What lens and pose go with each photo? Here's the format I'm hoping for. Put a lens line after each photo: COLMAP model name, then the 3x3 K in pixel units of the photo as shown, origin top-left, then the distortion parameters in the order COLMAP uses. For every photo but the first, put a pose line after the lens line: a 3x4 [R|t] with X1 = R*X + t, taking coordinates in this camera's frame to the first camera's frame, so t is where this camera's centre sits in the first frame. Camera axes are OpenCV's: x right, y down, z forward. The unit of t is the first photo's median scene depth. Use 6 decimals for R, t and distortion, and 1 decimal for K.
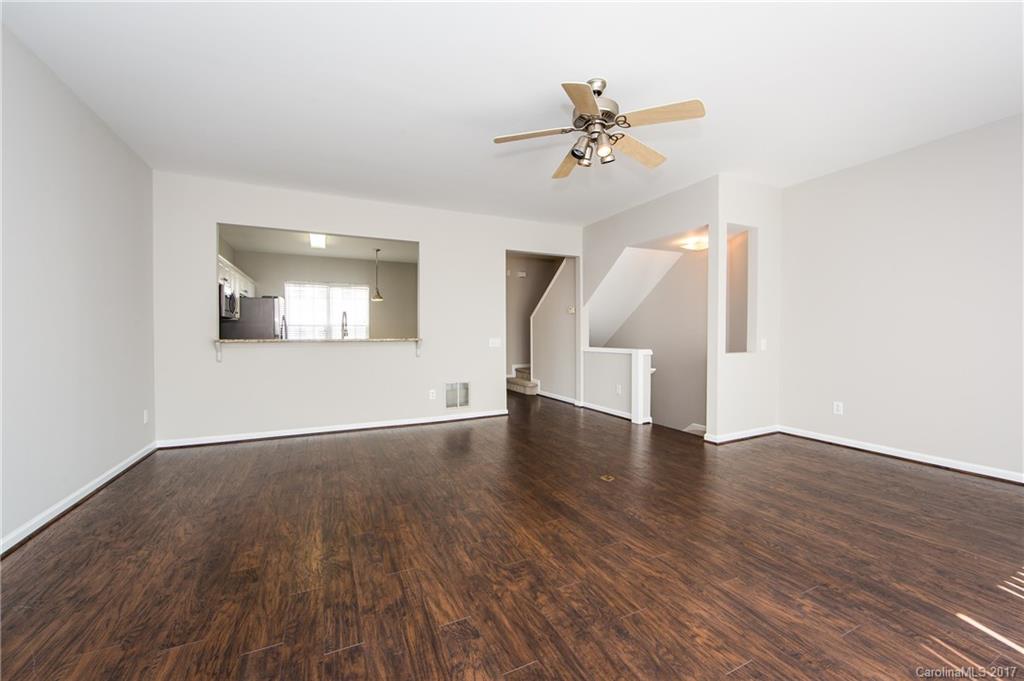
lens RADIAL K [[414.4, 0, 515.2], [0, 414.4, 335.1], [0, 0, 1]] dist [0.002217, -0.000558]
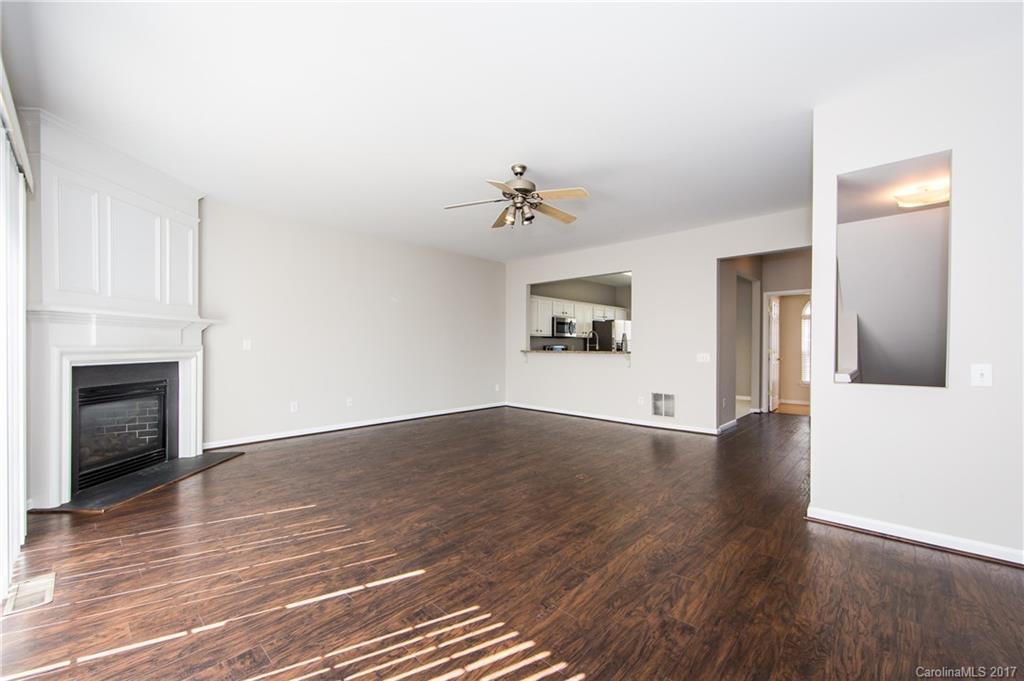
lens RADIAL K [[414.4, 0, 517.3], [0, 414.4, 346.8], [0, 0, 1]] dist [0.002217, -0.000558]
pose [[0.350212, 0.004624, -0.936659, 0.760171], [-0.004292, 0.999985, 0.003332, -0.010423], [0.936661, 0.002853, 0.350226, 0.261922]]
